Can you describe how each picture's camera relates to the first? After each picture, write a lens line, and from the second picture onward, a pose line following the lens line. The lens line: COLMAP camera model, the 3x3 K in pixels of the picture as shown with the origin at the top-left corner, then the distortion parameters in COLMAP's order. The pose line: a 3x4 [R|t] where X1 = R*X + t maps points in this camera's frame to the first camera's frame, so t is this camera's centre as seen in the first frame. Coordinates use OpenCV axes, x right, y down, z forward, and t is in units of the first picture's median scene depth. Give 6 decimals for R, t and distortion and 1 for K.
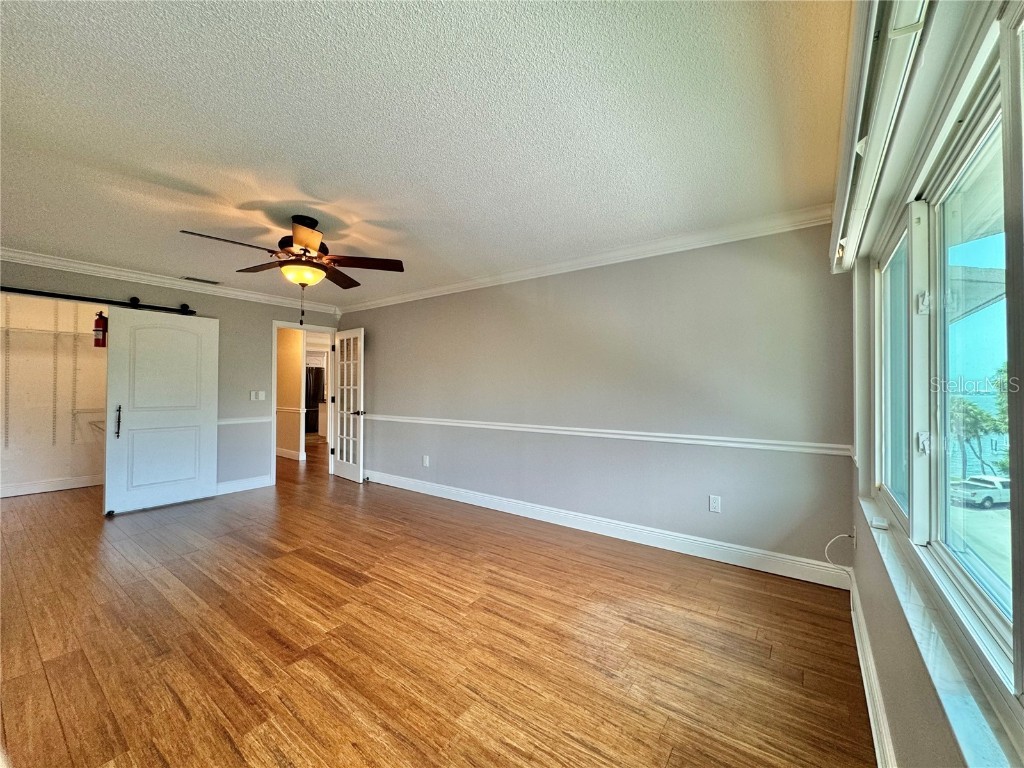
lens RADIAL K [[410.4, 0, 512.0], [0, 410.4, 384.0], [0, 0, 1]] dist [-0.001089, -0.000084]
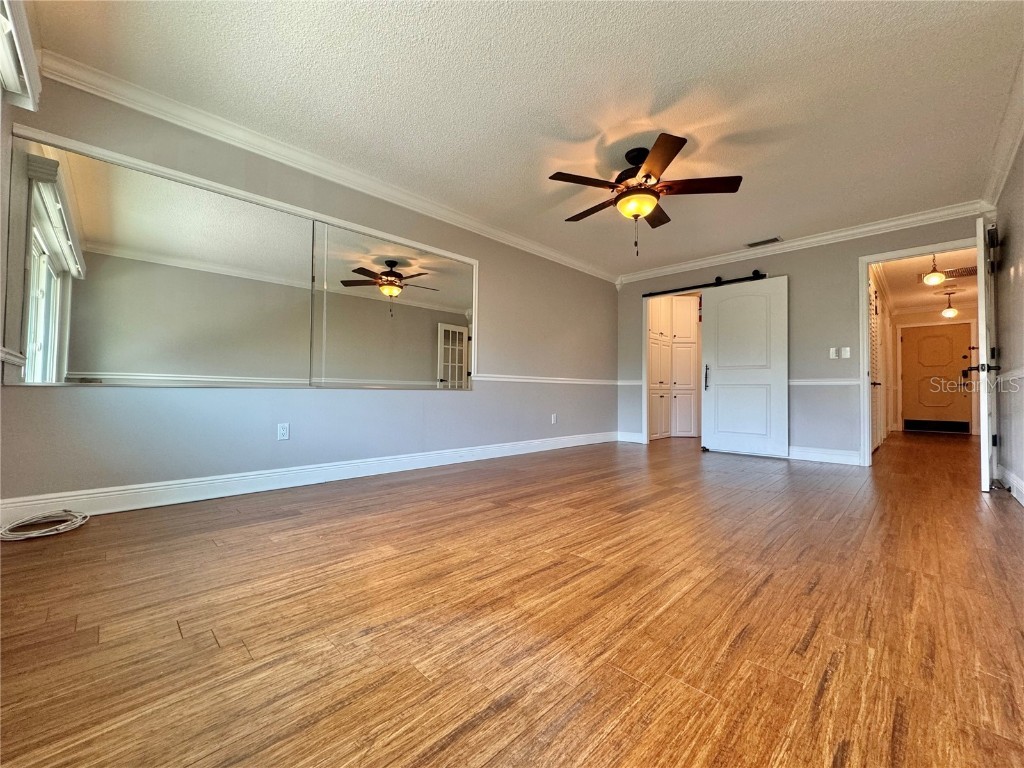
lens RADIAL K [[410.4, 0, 512.0], [0, 410.4, 384.0], [0, 0, 1]] dist [-0.001089, -0.000084]
pose [[-0.151704, -0.027639, -0.988039, 0.713986], [-0.001410, 0.999614, -0.027747, 0.272126], [0.988425, -0.002817, -0.151685, 1.093451]]
